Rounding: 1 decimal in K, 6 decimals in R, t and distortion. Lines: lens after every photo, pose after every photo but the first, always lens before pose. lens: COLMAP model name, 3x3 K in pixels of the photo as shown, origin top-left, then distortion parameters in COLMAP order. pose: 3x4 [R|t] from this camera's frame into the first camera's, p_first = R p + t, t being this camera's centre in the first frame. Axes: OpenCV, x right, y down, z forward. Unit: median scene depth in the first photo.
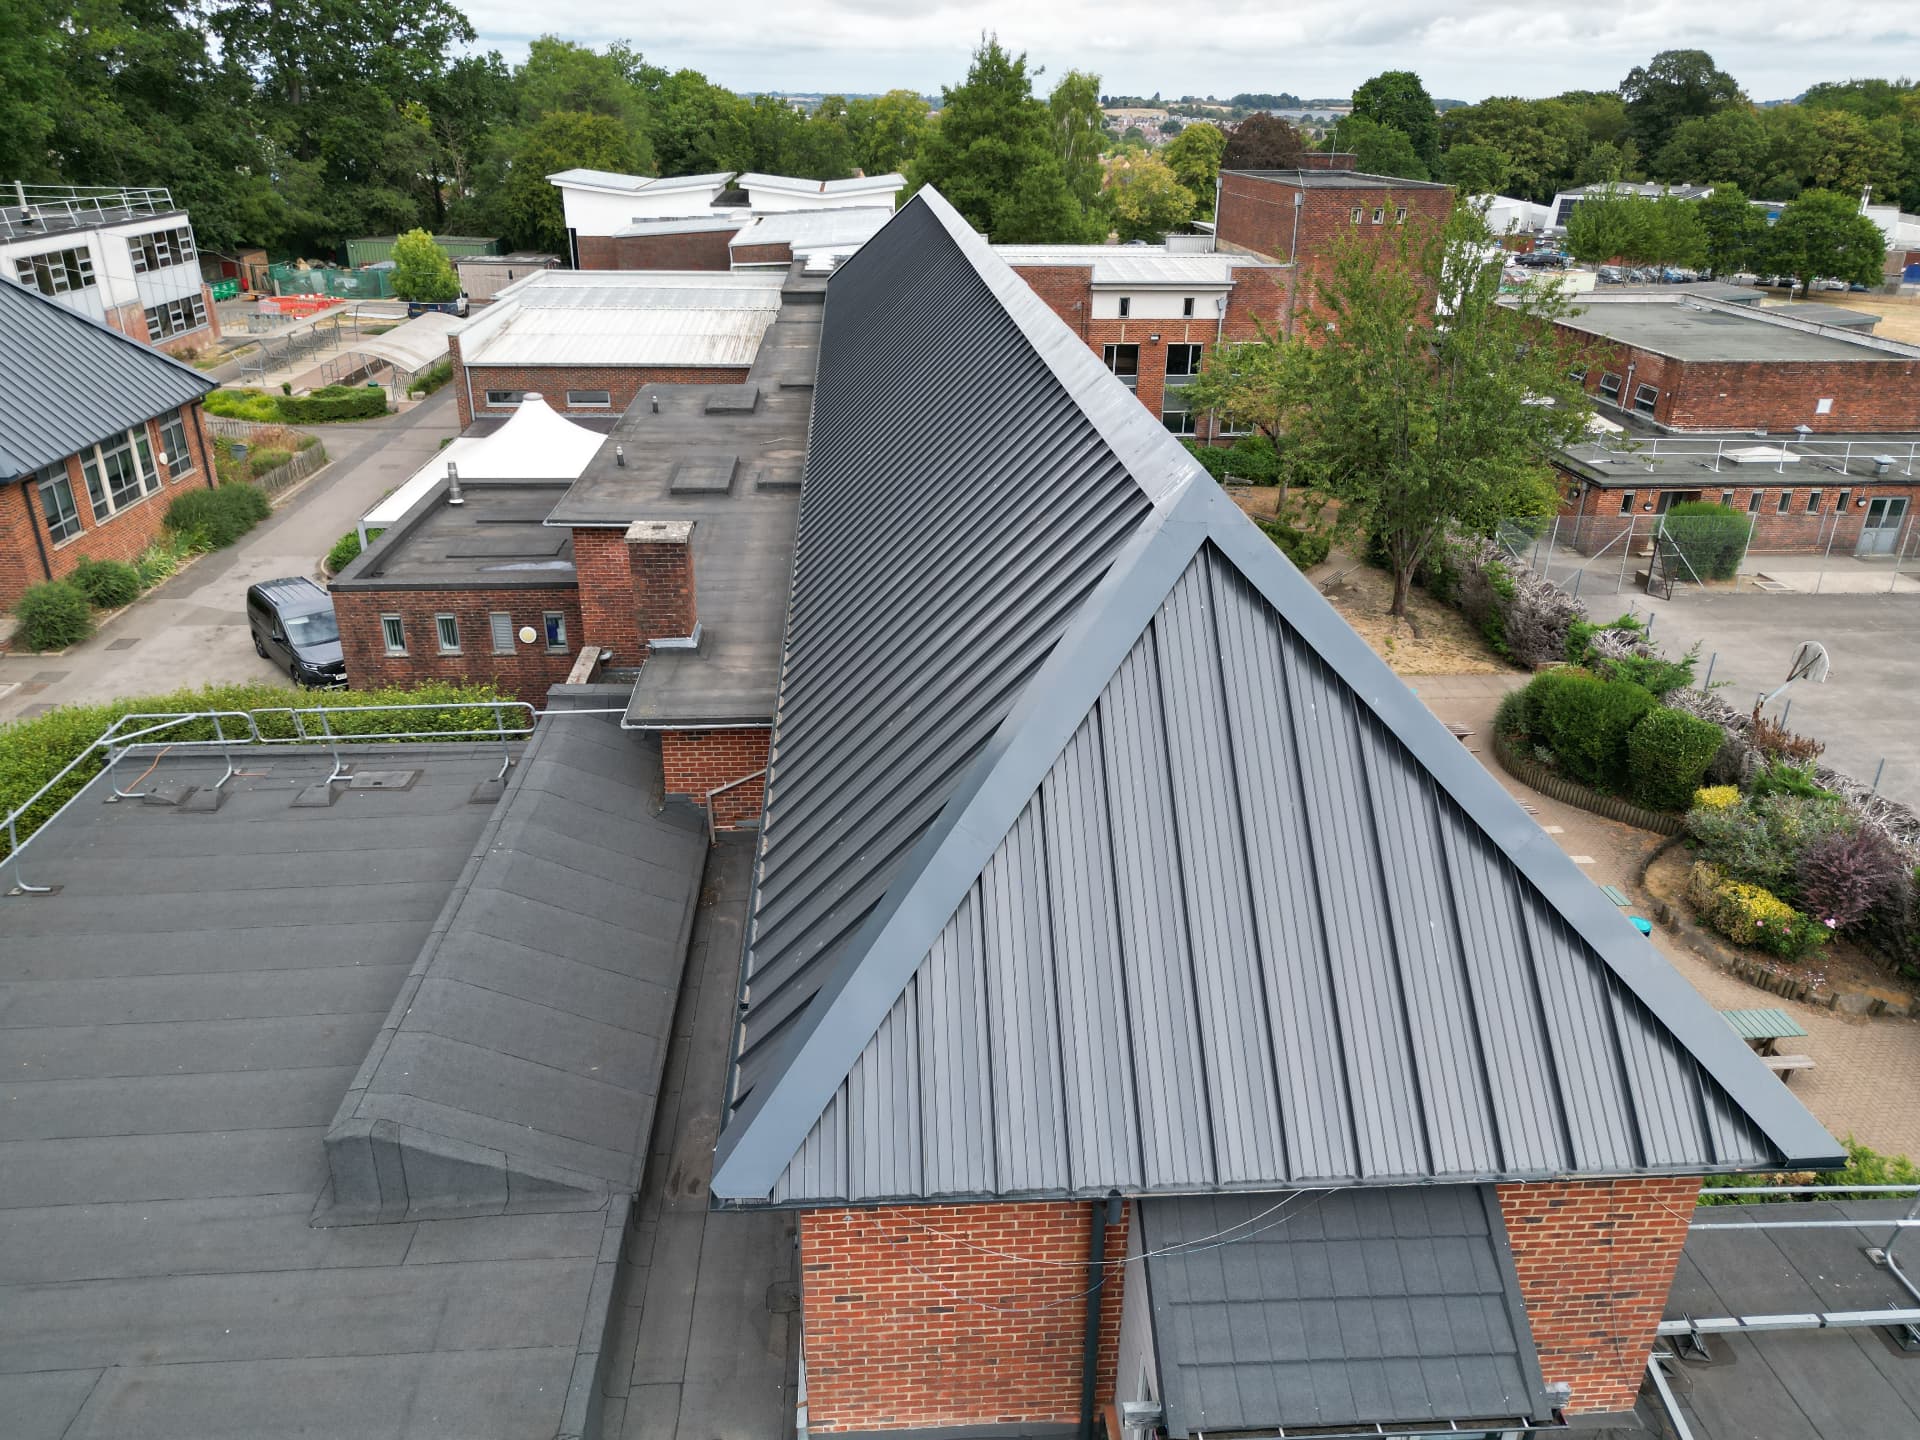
lens RADIAL K [[1359.9, 0, 965.6], [0, 1359.9, 714.7], [0, 0, 1]] dist [0.051200, -0.047494]
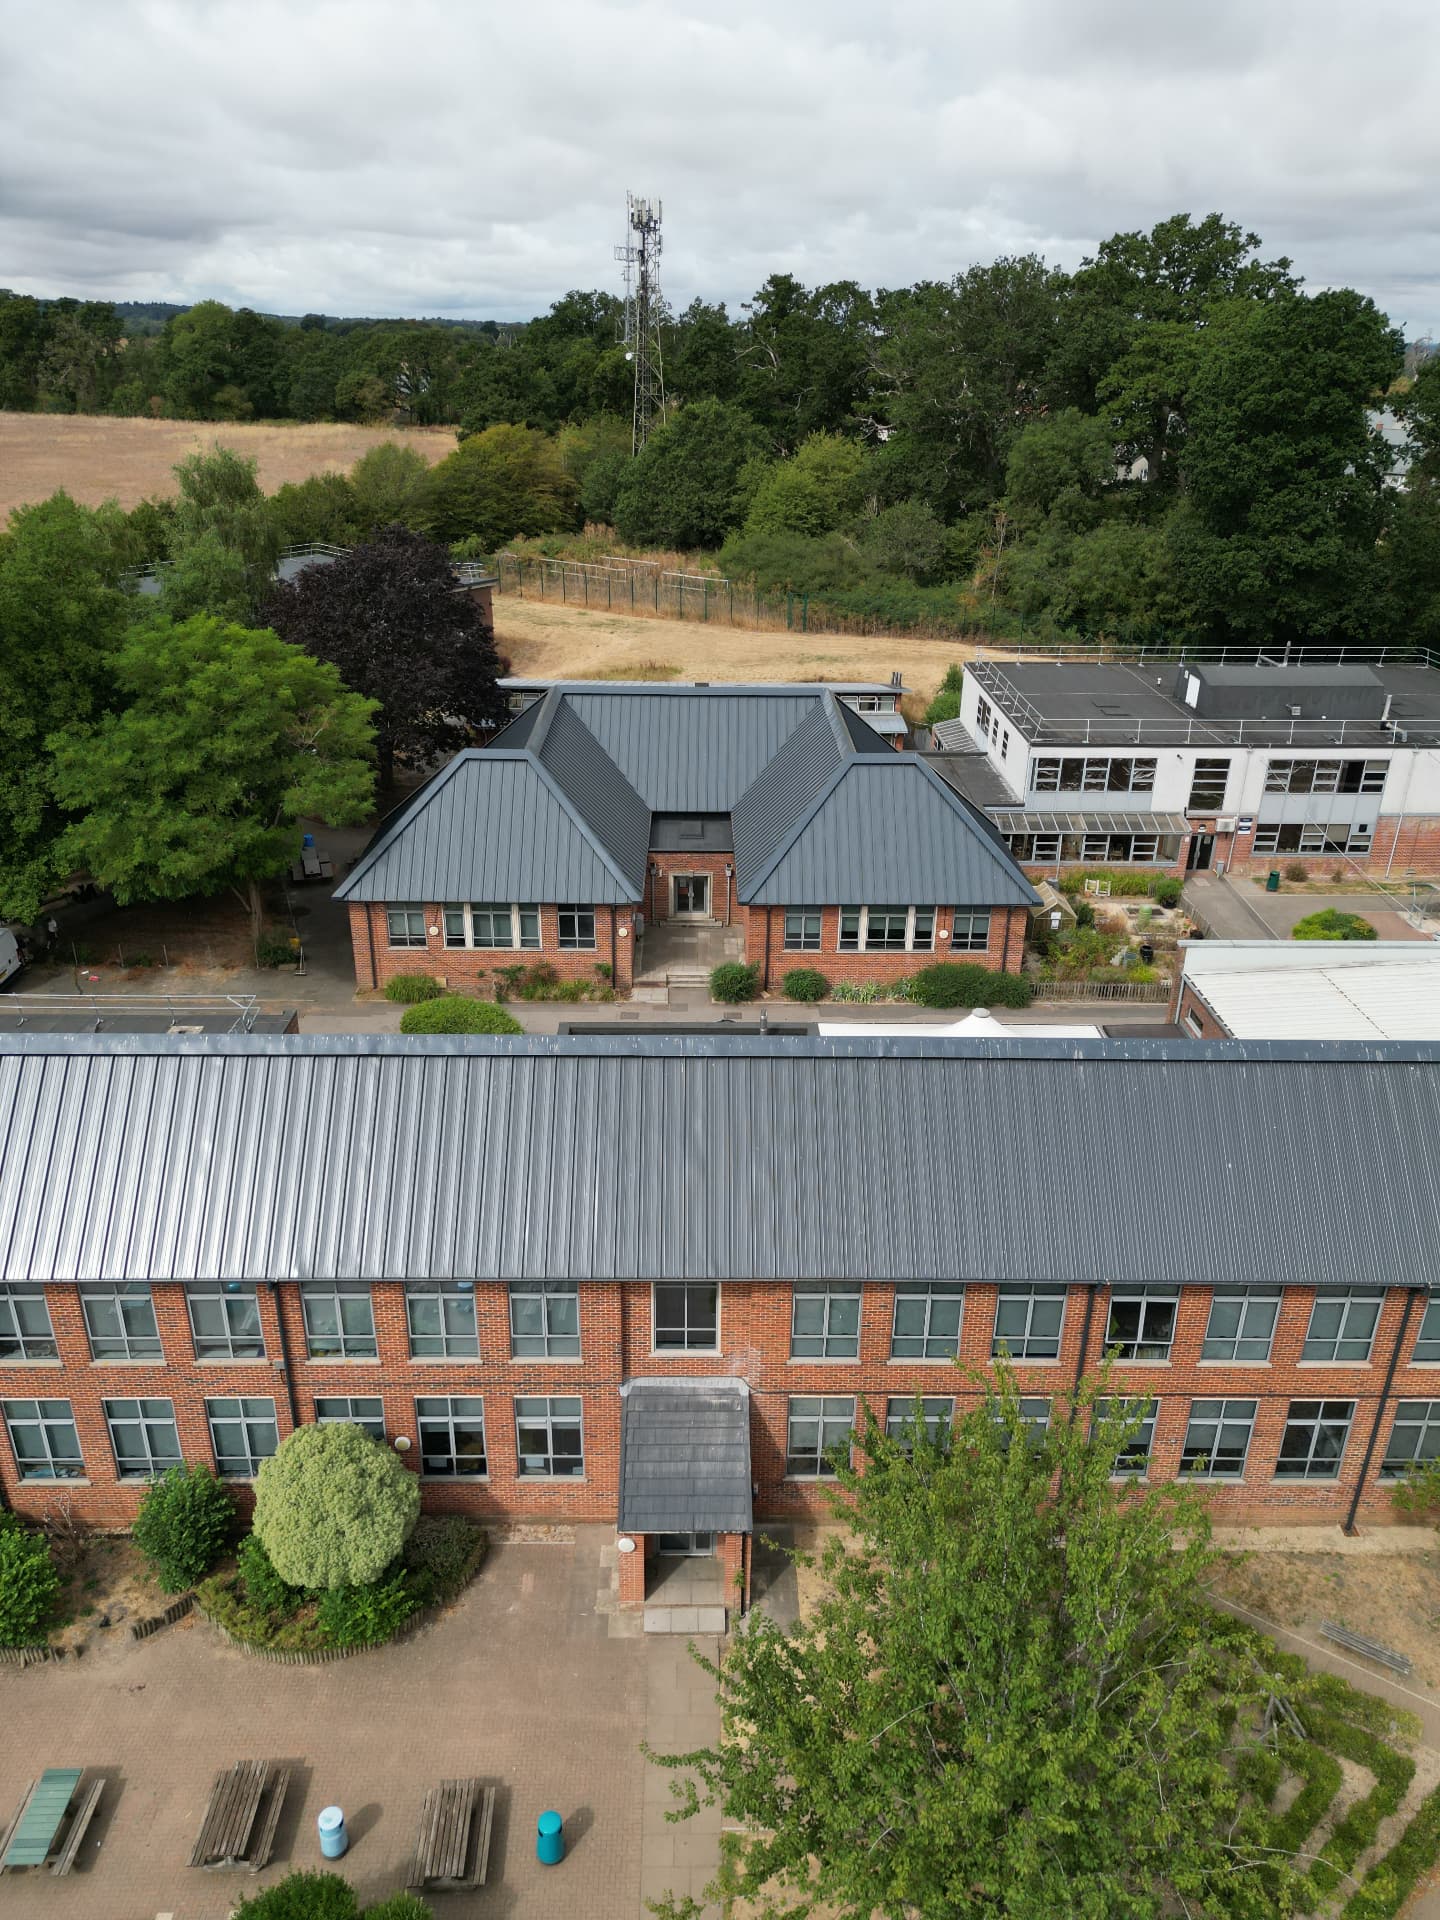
lens RADIAL K [[1359.9, 0, 716.0], [0, 1359.9, 957.1], [0, 0, 1]] dist [0.051200, -0.047494]
pose [[-0.064144, 0.389510, -0.918786, 0.551578], [-0.418750, 0.825200, 0.379070, -0.486819], [0.905833, 0.409057, 0.110176, 0.562619]]
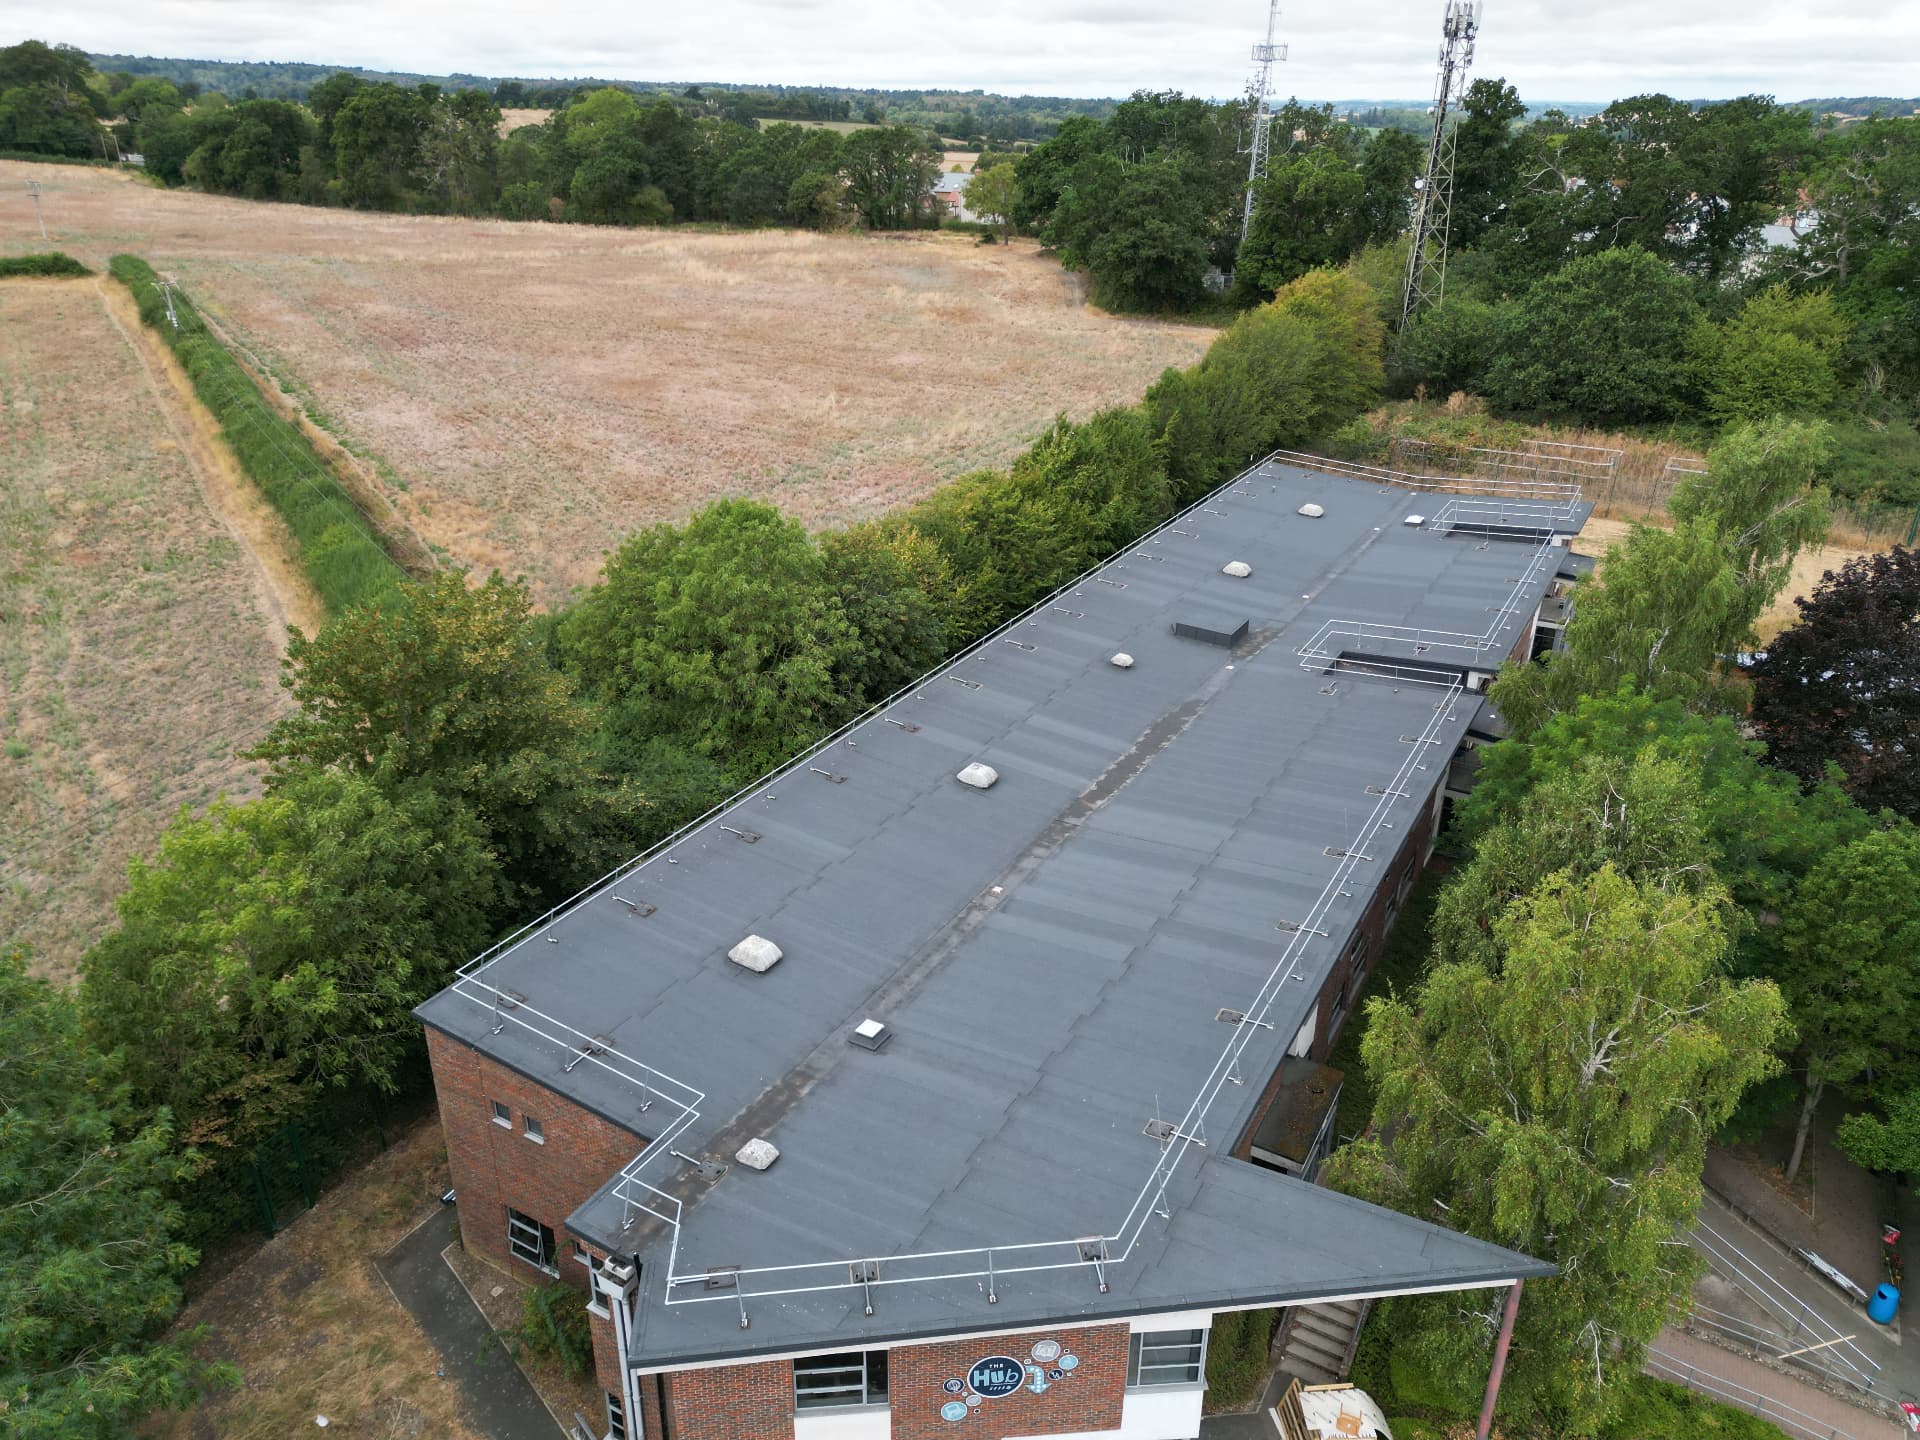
lens RADIAL K [[1348.8, 0, 957.7], [0, 1348.8, 713.9], [0, 0, 1]] dist [0.070058, -0.064585]
pose [[0.005862, 0.391374, -0.920213, 0.031831], [-0.415181, 0.838117, 0.353813, -0.085757], [0.909720, 0.379981, 0.167404, -0.609487]]
